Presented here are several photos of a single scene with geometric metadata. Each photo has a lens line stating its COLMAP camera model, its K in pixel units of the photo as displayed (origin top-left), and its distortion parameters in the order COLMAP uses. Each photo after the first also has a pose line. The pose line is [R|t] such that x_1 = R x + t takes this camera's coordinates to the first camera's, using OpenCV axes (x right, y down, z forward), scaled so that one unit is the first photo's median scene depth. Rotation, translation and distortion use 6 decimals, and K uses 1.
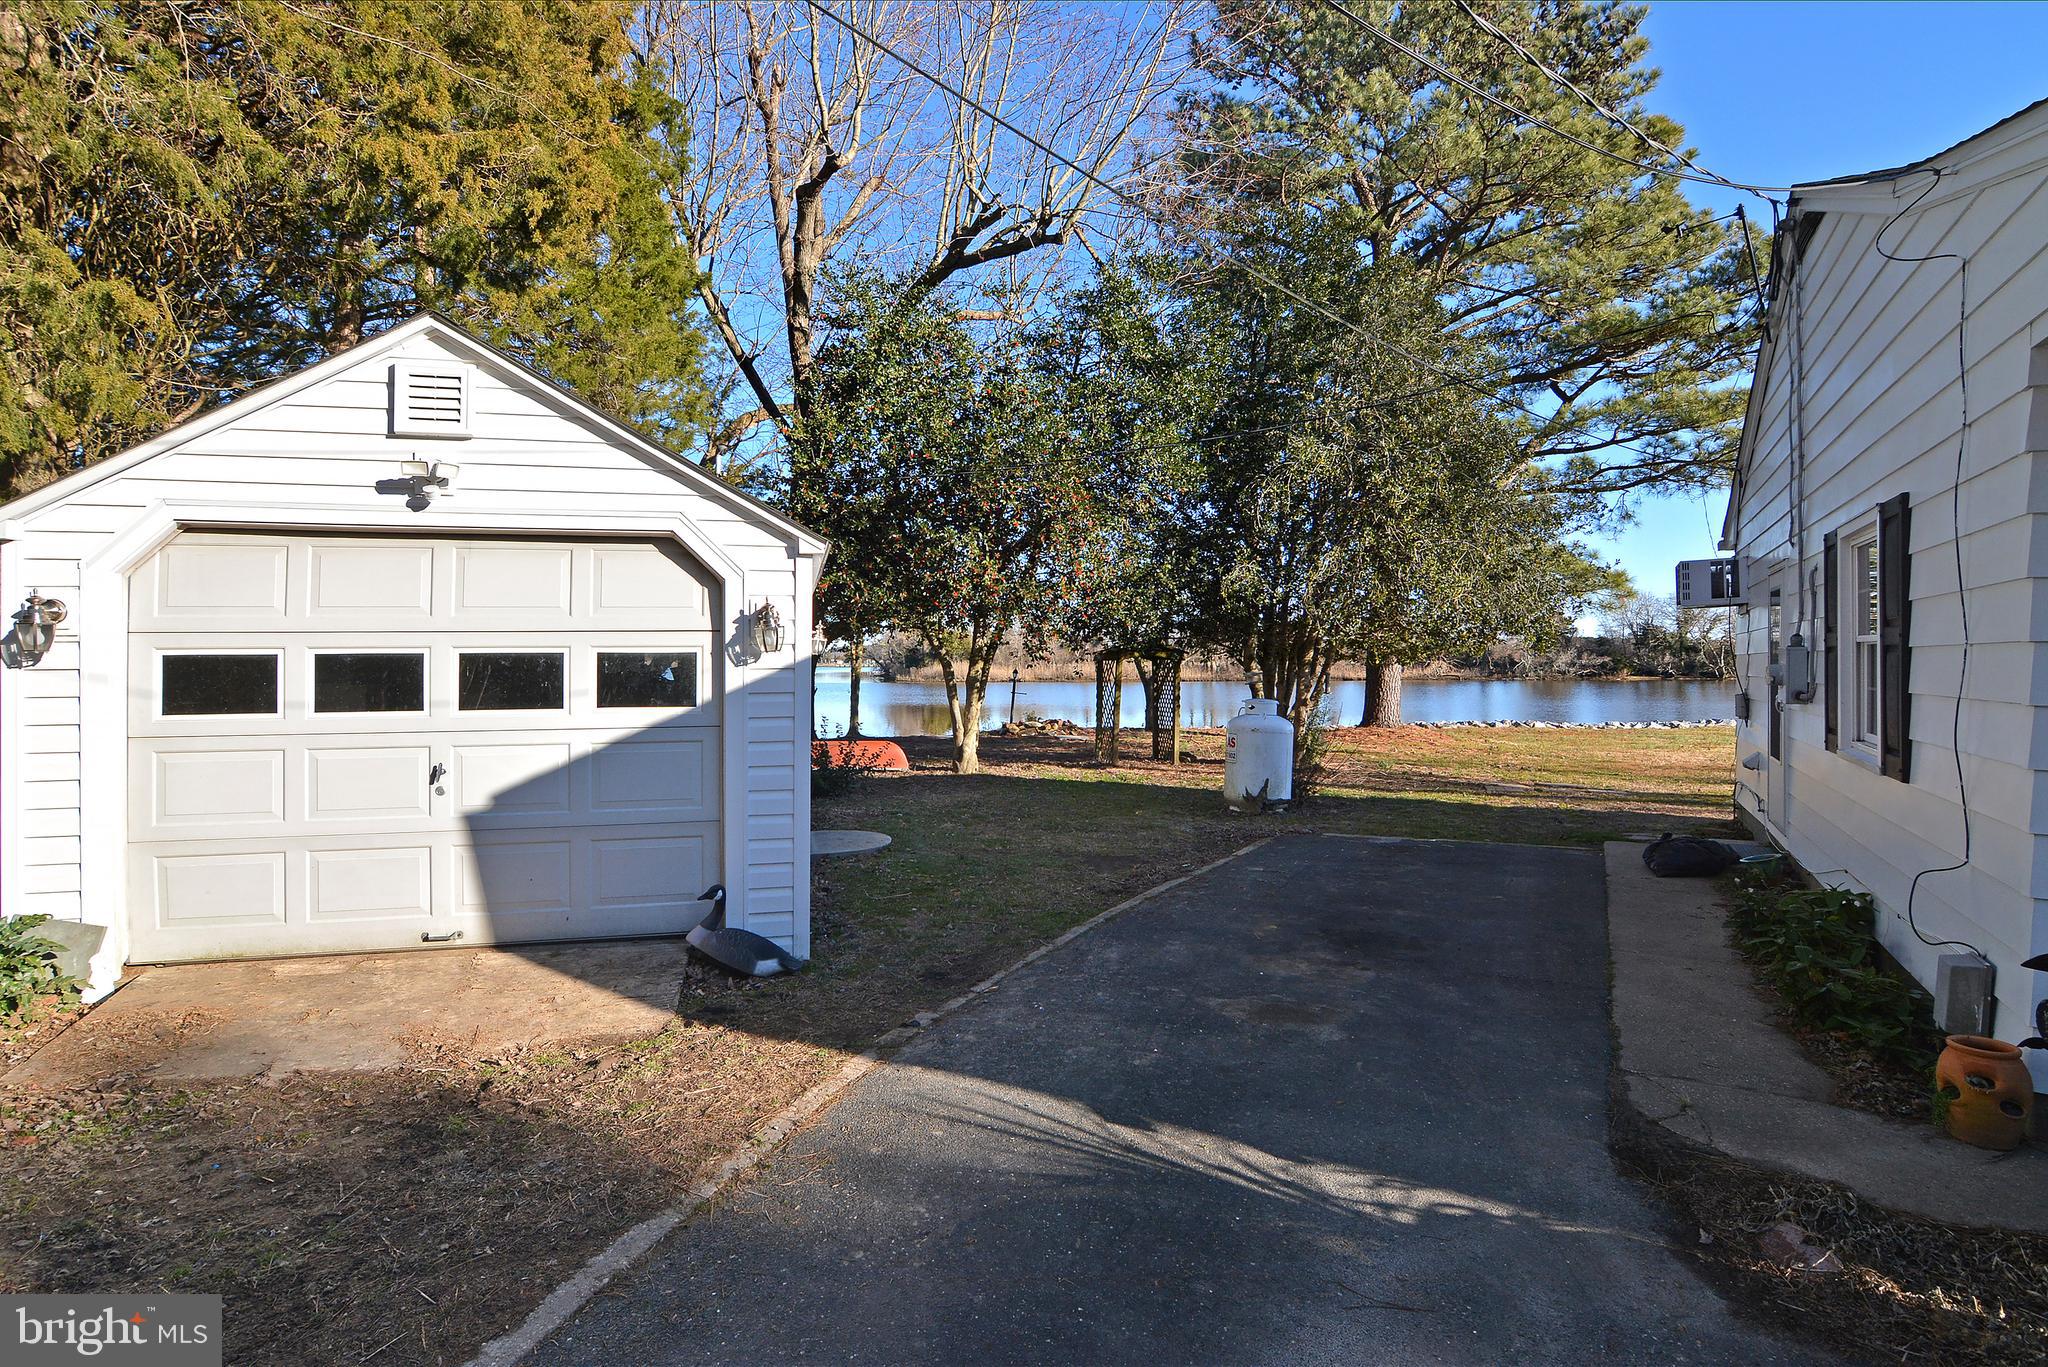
lens RADIAL K [[1001.6, 0, 1024.5], [0, 1001.6, 669.0], [0, 0, 1]] dist [-0.017388, -0.000248]
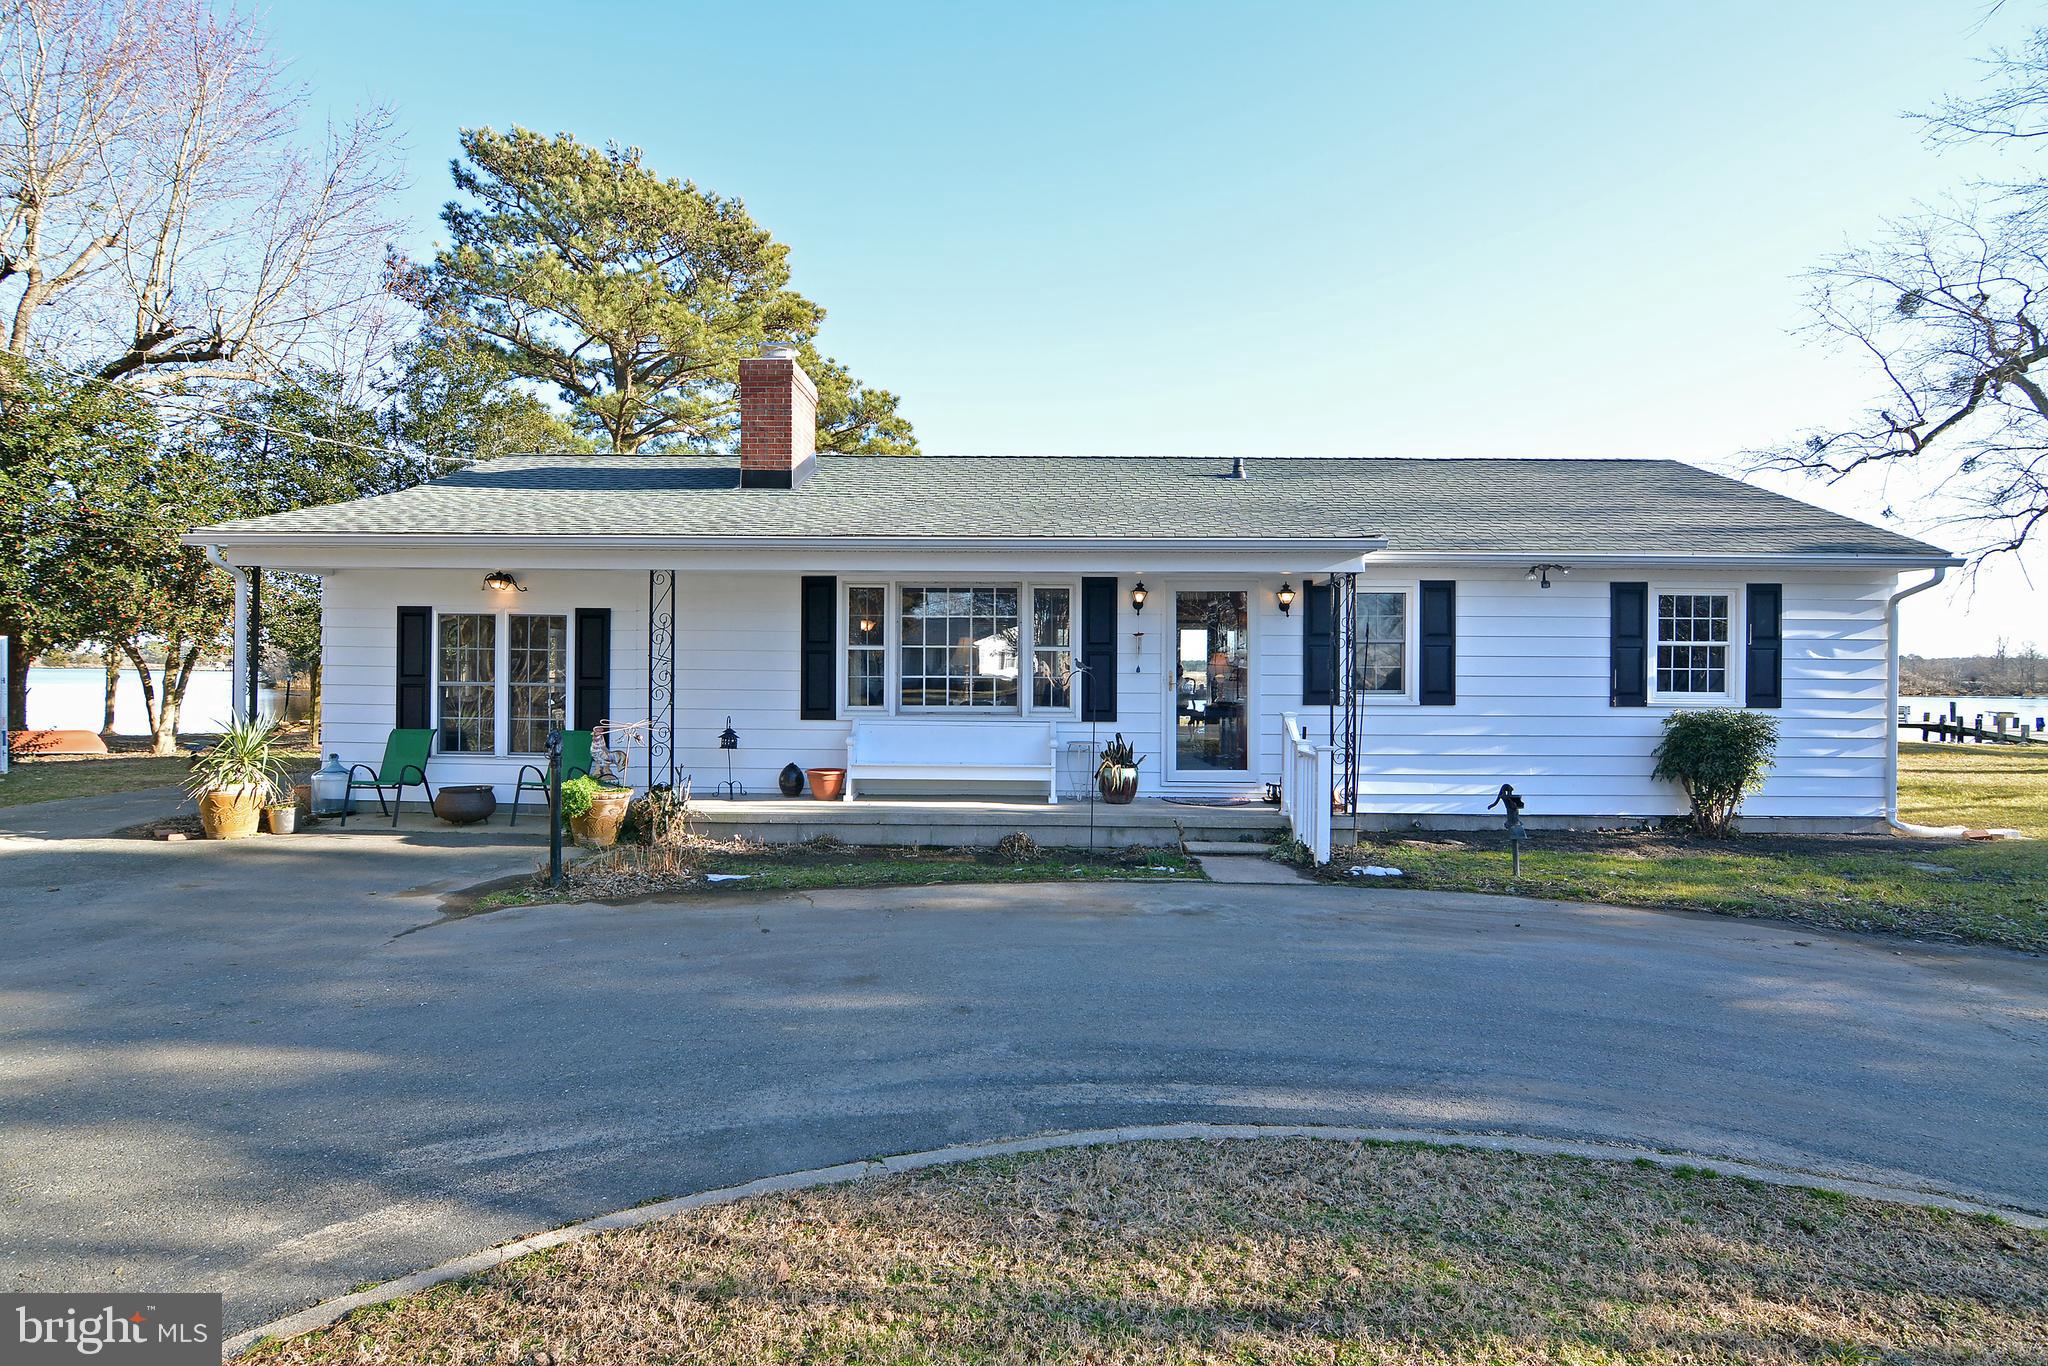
lens RADIAL K [[1016.5, 0, 1032.1], [0, 1016.5, 673.3], [0, 0, 1]] dist [-0.032149, 0.012048]
pose [[0.877521, 0.004637, 0.479515, 0.340553], [-0.000333, 0.999959, -0.009061, 0.011340], [-0.479537, 0.007791, 0.877487, -0.711423]]
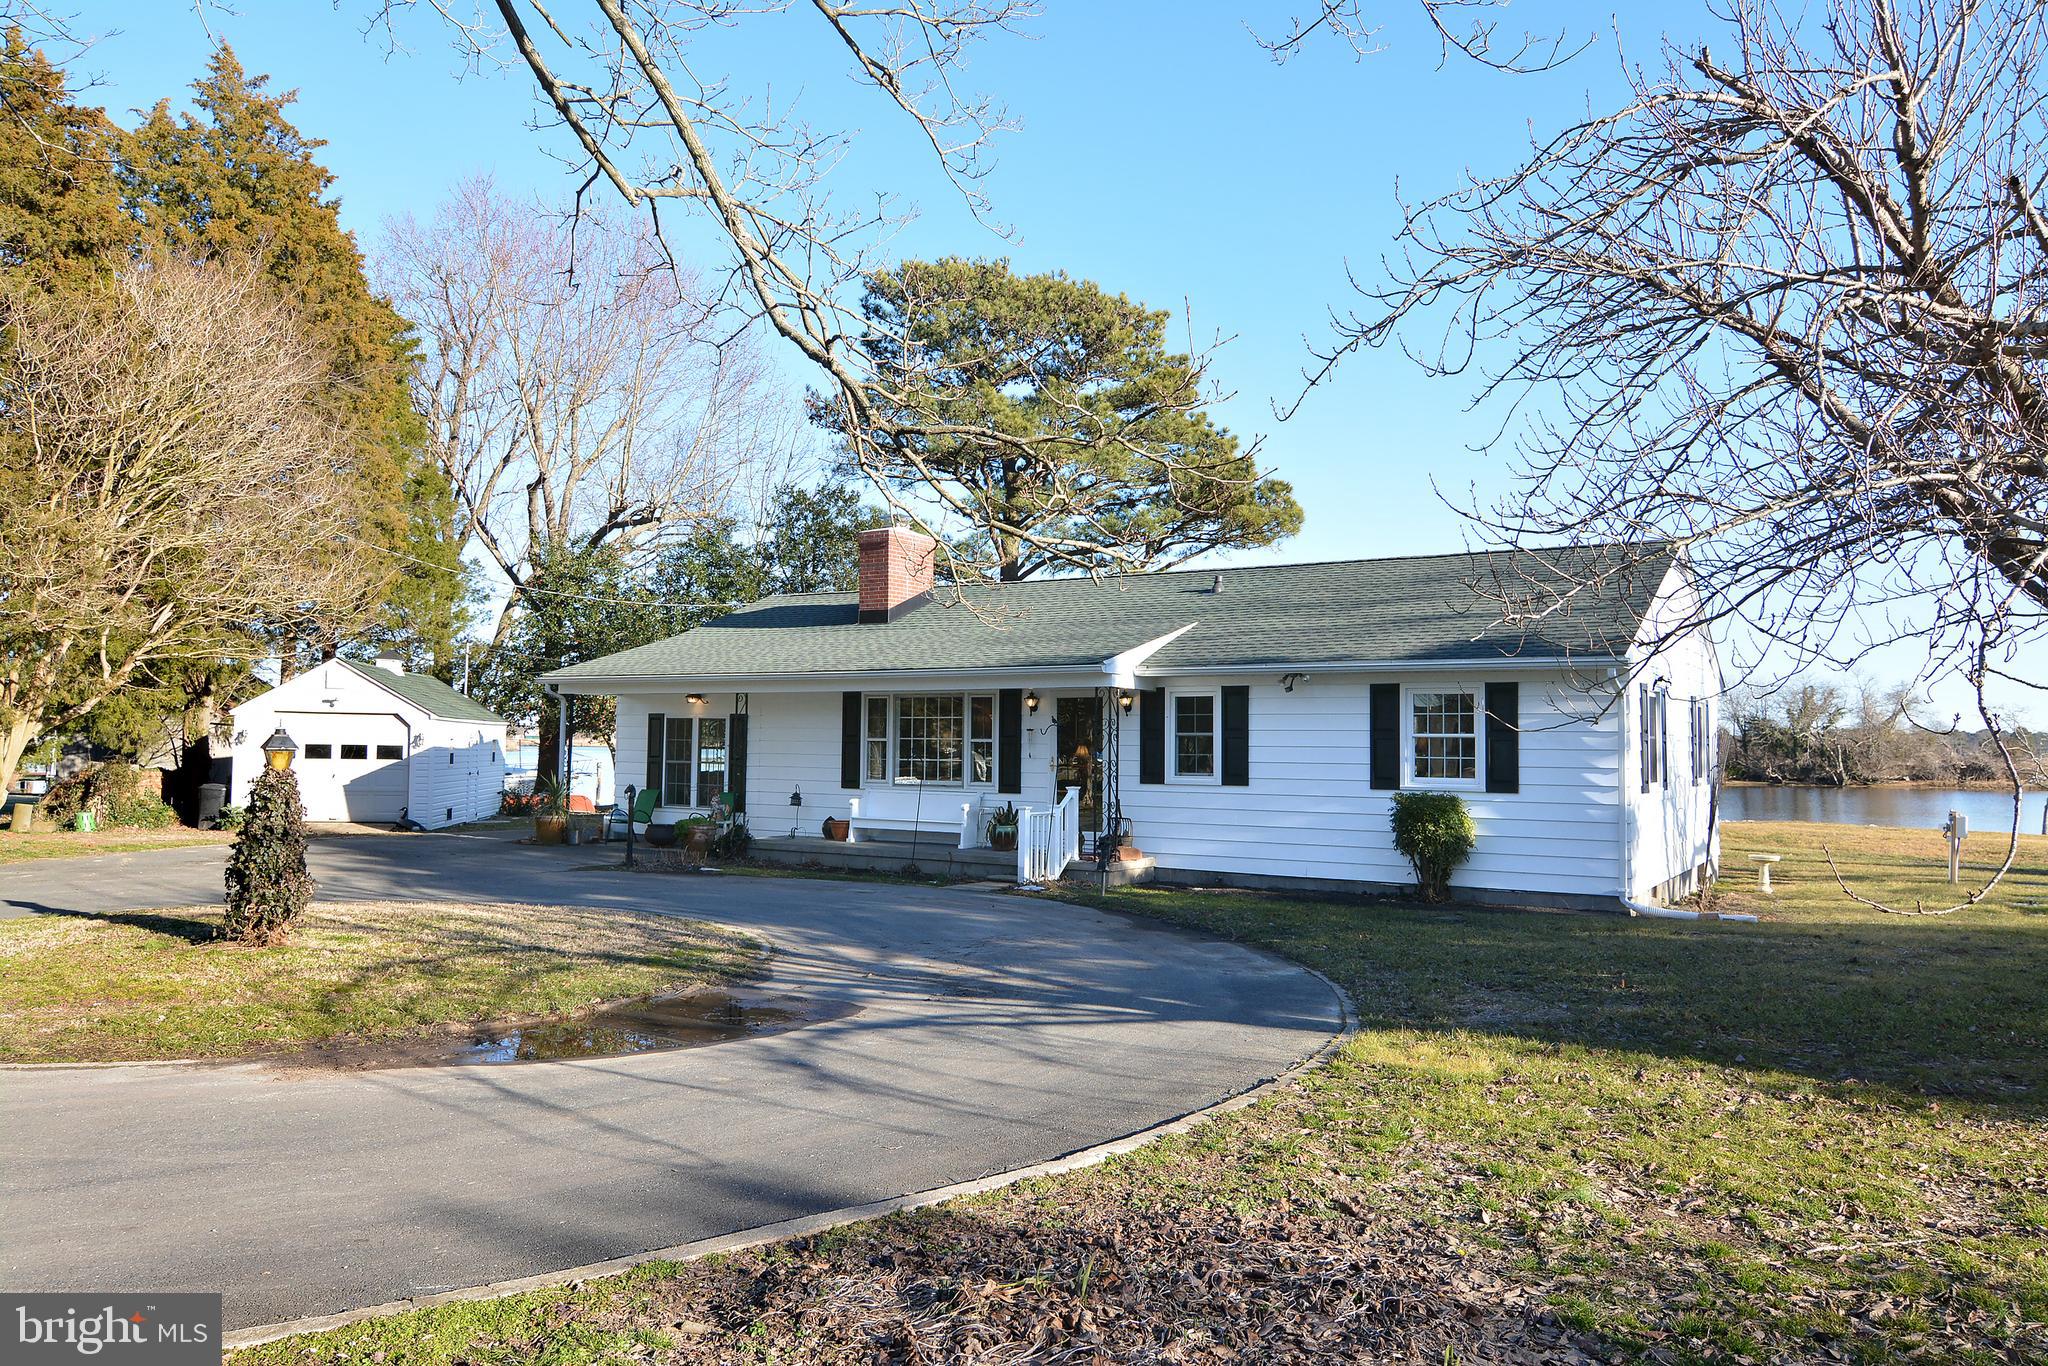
lens RADIAL K [[1407.6, 0, 1024.0], [0, 1407.6, 683.0], [0, 0, 1]] dist [-0.046895, 0.000023]
pose [[0.998779, 0.008767, -0.048623, 0.825059], [-0.011675, 0.998140, -0.059841, 0.013718], [0.048008, 0.060336, 0.997023, -1.505352]]
